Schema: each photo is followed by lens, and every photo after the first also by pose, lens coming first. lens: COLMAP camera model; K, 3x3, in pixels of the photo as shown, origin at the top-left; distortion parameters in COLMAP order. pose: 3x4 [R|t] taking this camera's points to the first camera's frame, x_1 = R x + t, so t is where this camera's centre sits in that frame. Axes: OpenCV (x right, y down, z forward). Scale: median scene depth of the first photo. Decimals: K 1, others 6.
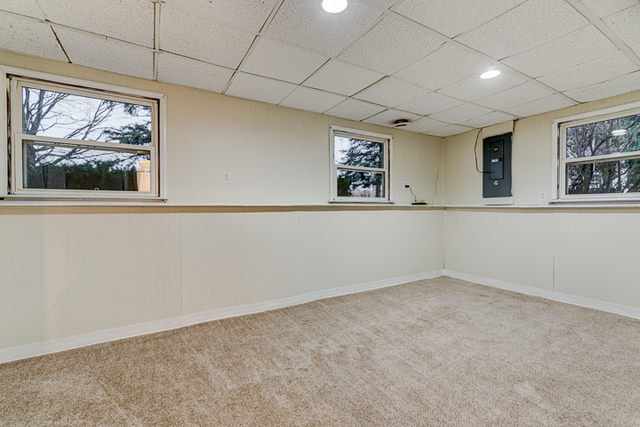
lens RADIAL K [[280.2, 0, 318.9], [0, 280.2, 212.4], [0, 0, 1]] dist [0.000287, -0.000605]
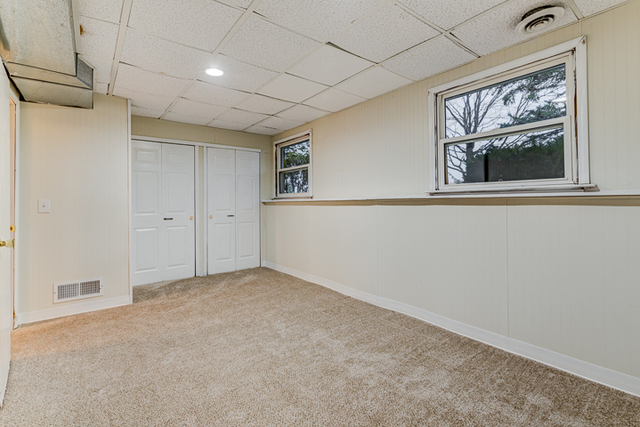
lens RADIAL K [[280.2, 0, 306.2], [0, 280.2, 198.7], [0, 0, 1]] dist [0.000287, -0.000605]
pose [[0.124278, -0.011611, -0.992180, 0.717071], [-0.001681, 0.999928, -0.011912, -0.012292], [0.992246, 0.003148, 0.124249, 0.569454]]
